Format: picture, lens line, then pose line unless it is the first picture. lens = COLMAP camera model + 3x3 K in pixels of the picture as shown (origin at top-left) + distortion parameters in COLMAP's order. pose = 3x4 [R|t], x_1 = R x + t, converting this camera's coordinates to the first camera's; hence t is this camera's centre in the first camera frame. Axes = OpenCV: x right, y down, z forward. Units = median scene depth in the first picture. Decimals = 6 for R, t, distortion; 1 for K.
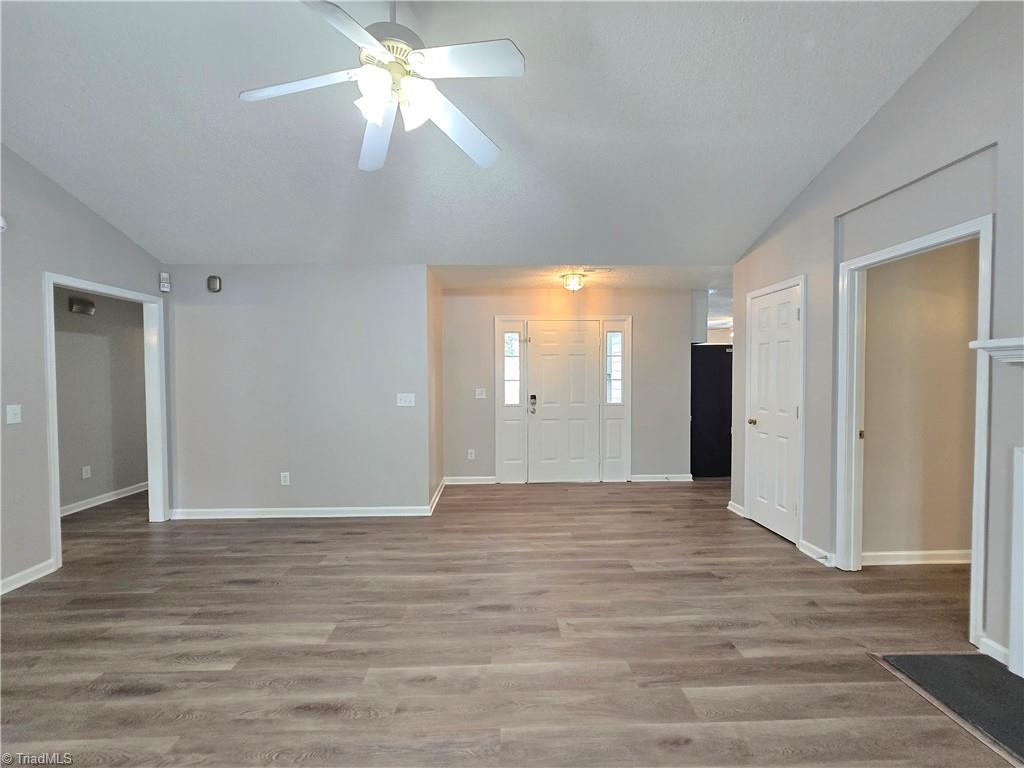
lens RADIAL K [[419.2, 0, 505.3], [0, 419.2, 385.2], [0, 0, 1]] dist [-0.002283, 0.000626]
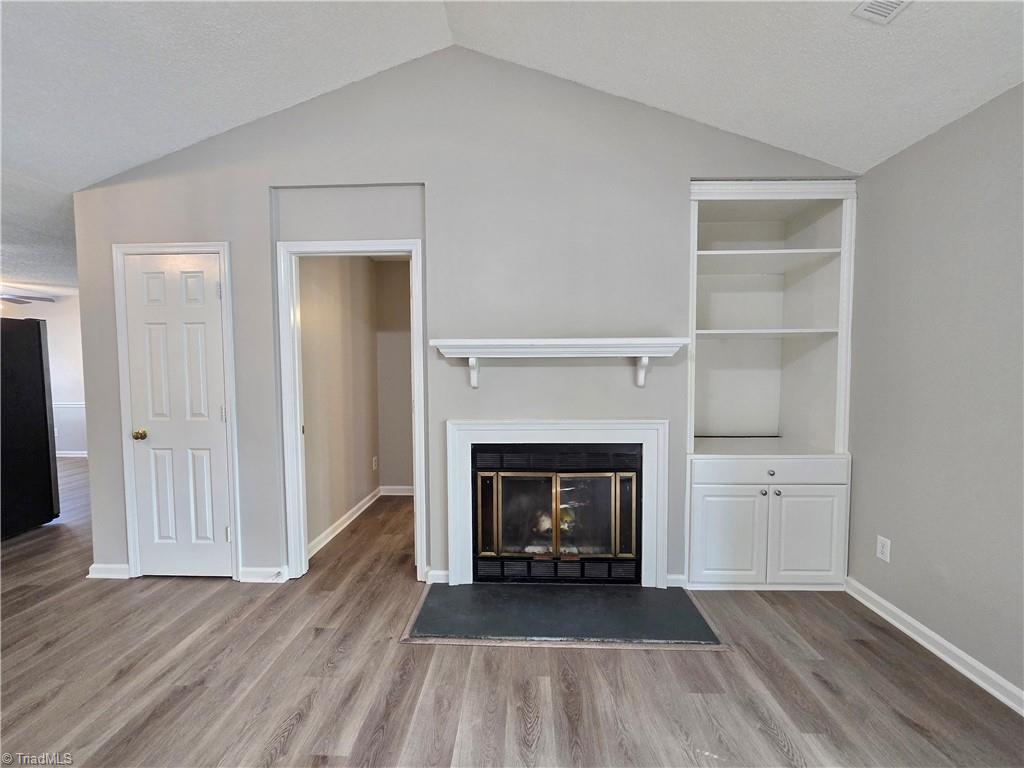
lens RADIAL K [[419.2, 0, 509.2], [0, 419.2, 388.7], [0, 0, 1]] dist [-0.002283, 0.000626]
pose [[0.066070, -0.036345, 0.997153, -0.069982], [0.026377, 0.999051, 0.034666, 0.003759], [-0.997466, 0.024011, 0.066966, 0.464066]]
